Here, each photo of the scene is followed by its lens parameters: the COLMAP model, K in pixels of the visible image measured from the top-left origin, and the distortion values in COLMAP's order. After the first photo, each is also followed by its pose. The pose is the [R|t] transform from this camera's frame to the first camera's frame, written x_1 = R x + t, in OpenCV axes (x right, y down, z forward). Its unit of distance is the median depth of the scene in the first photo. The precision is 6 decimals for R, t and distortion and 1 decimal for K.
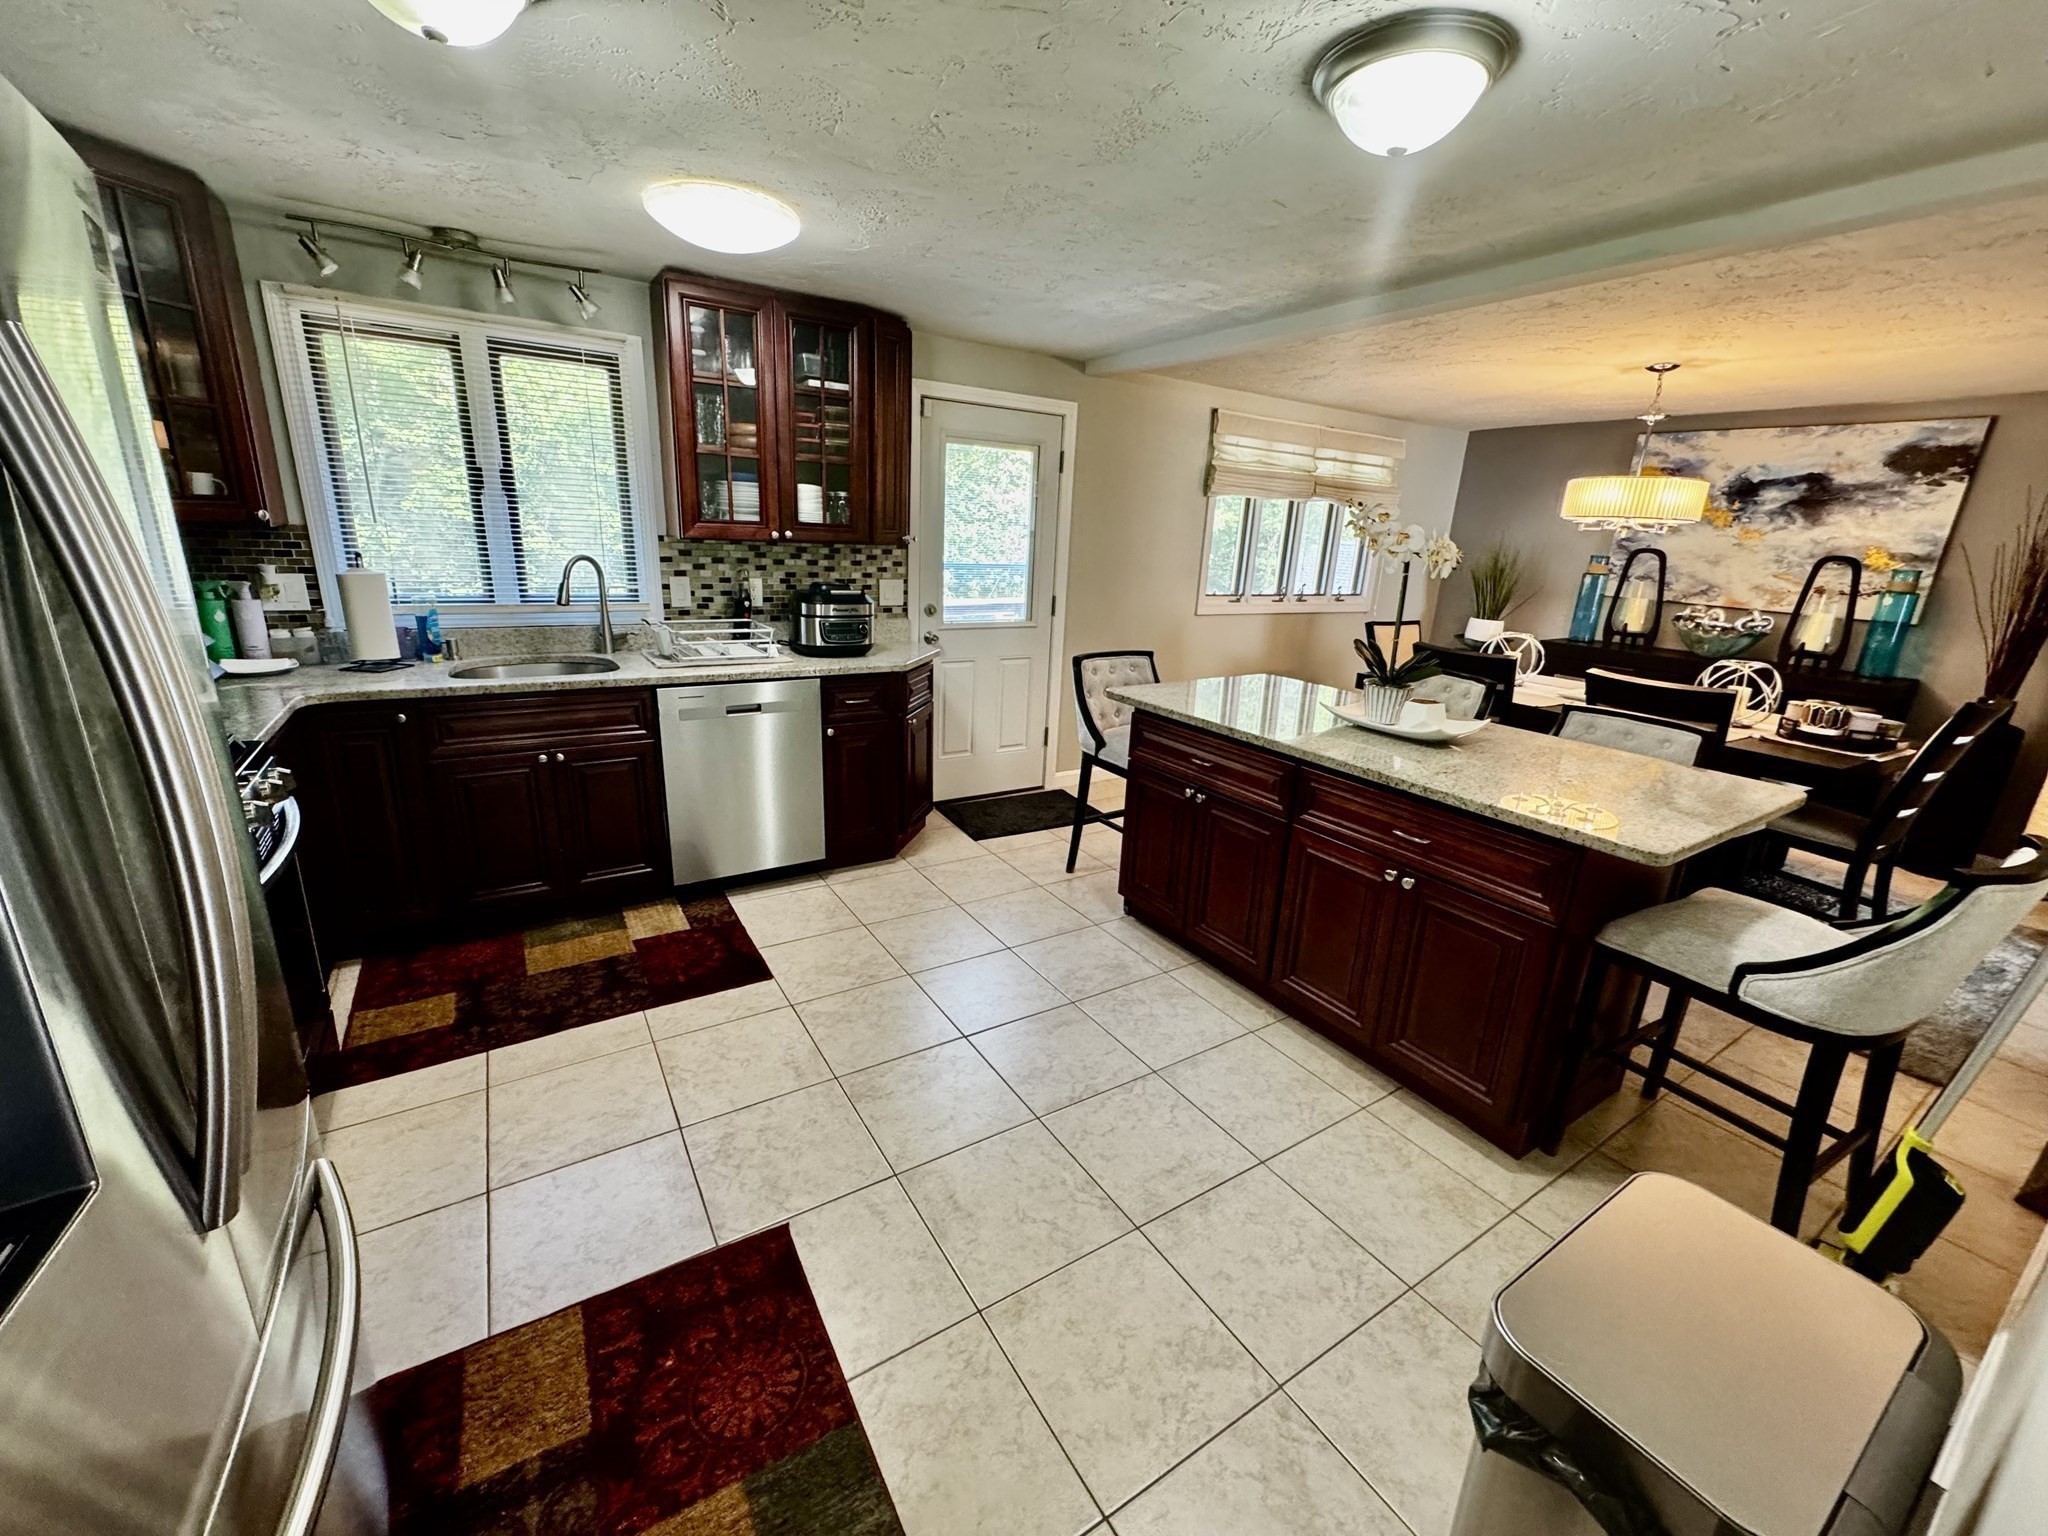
lens RADIAL K [[809.6, 0, 1021.7], [0, 809.6, 770.3], [0, 0, 1]] dist [-0.003066, 0.000109]
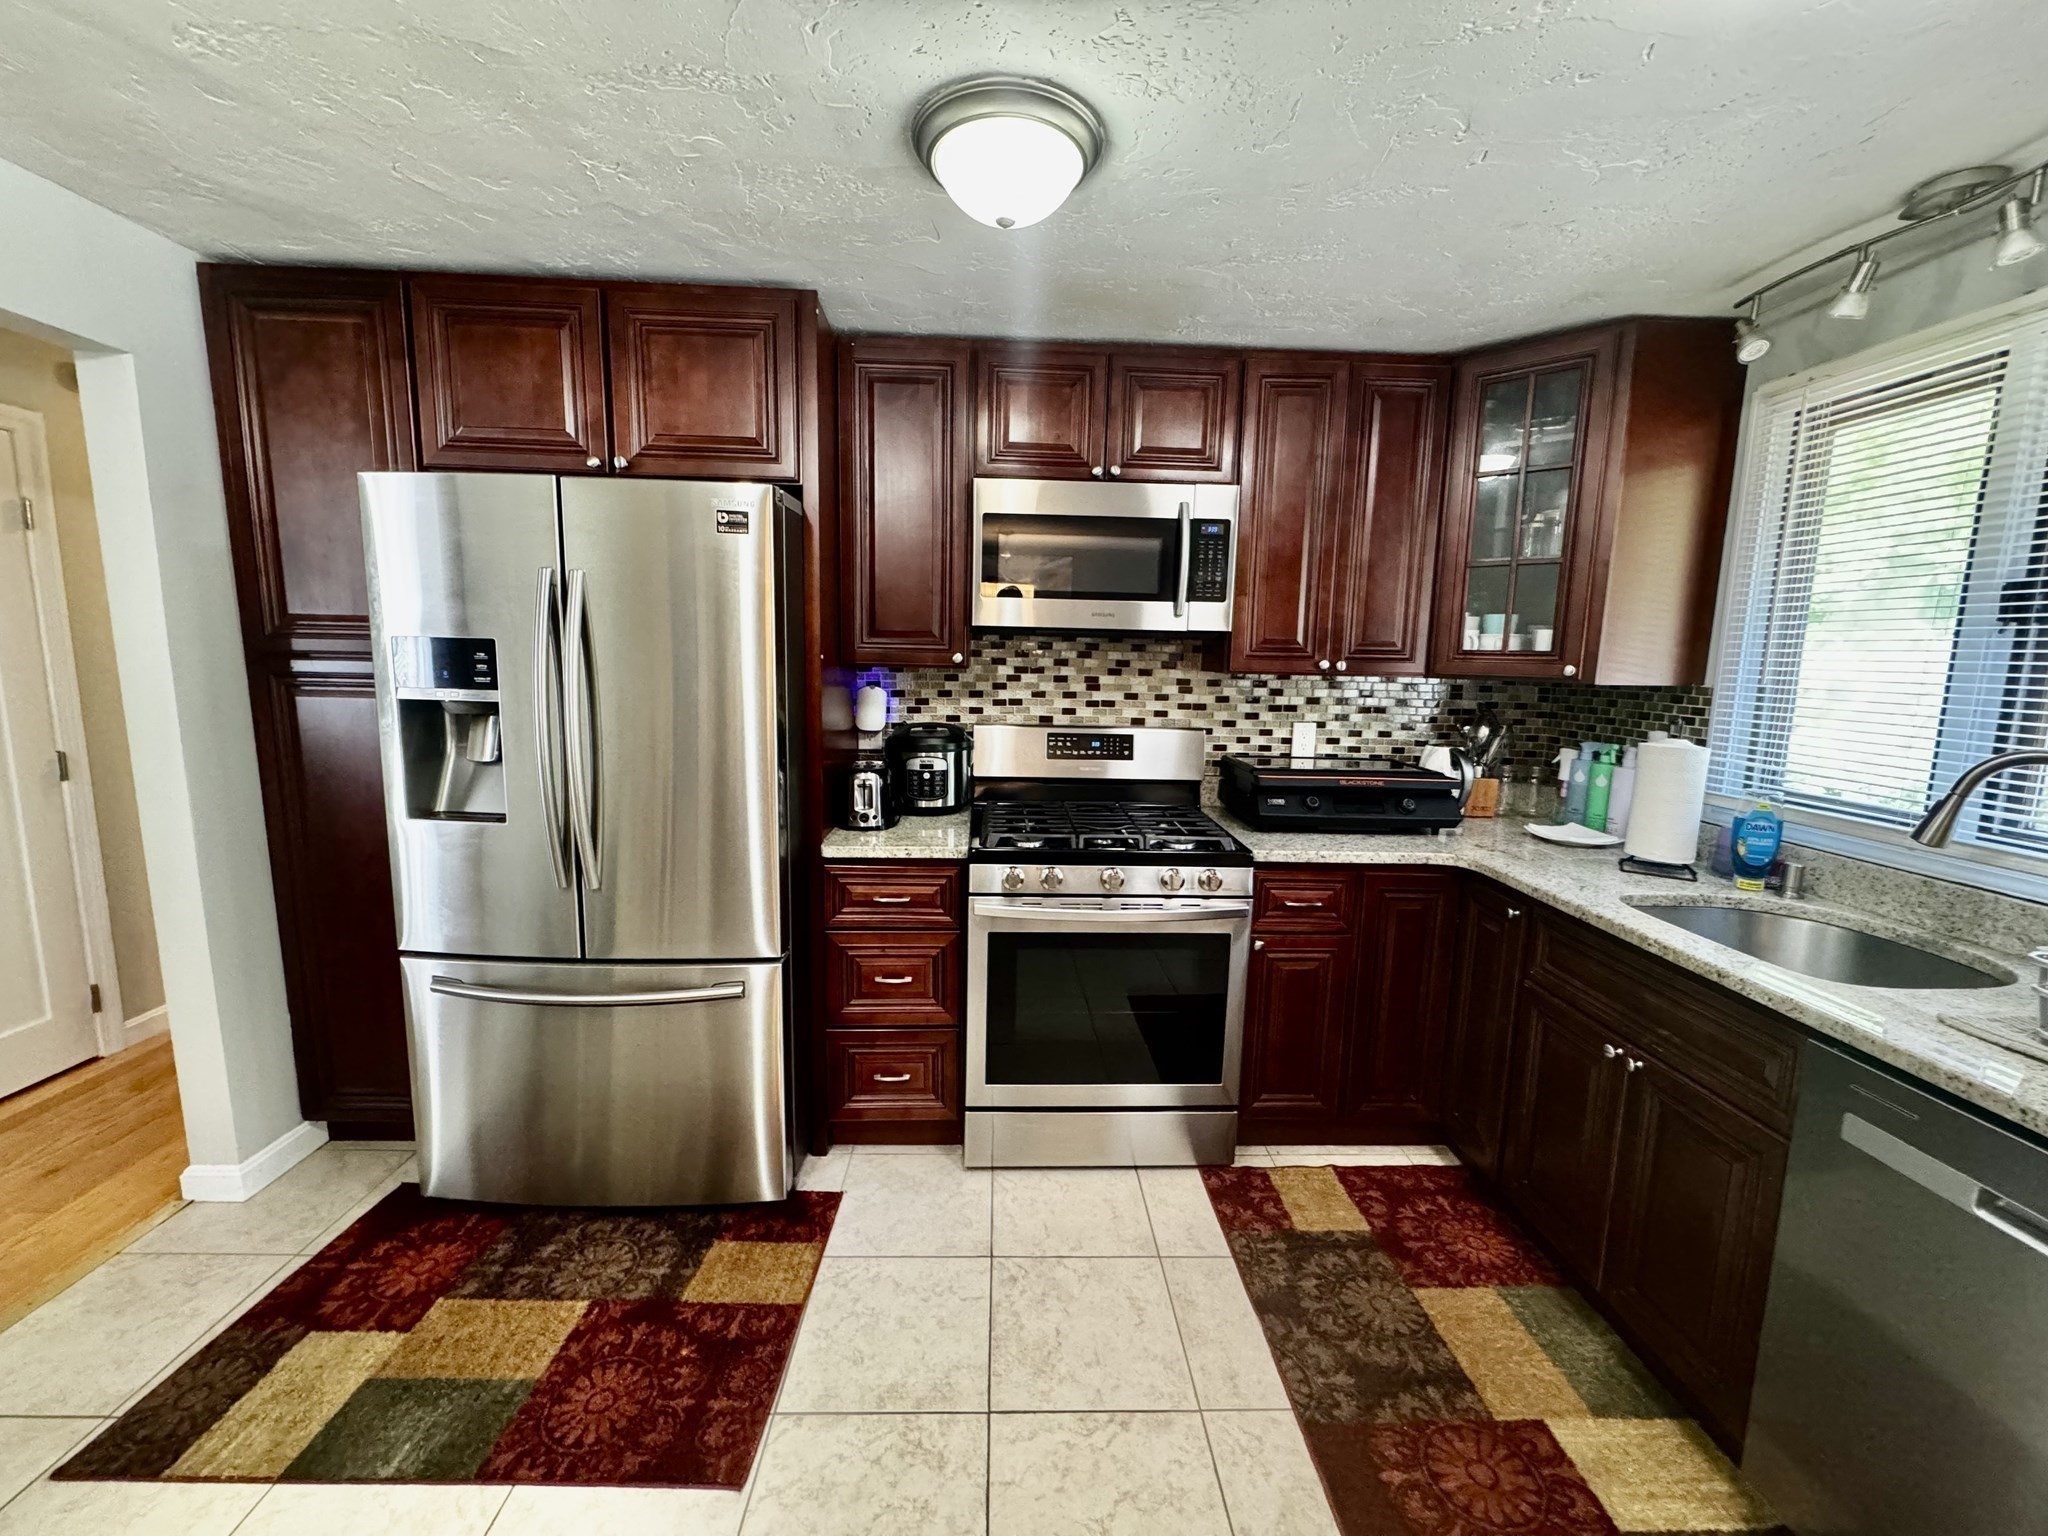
lens RADIAL K [[809.6, 0, 1026.7], [0, 809.6, 769.7], [0, 0, 1]] dist [-0.003066, 0.000109]
pose [[-0.506231, 0.062830, -0.860106, 0.085318], [-0.291449, 0.926198, 0.239195, -0.151225], [0.811657, 0.371765, -0.450558, 0.568821]]
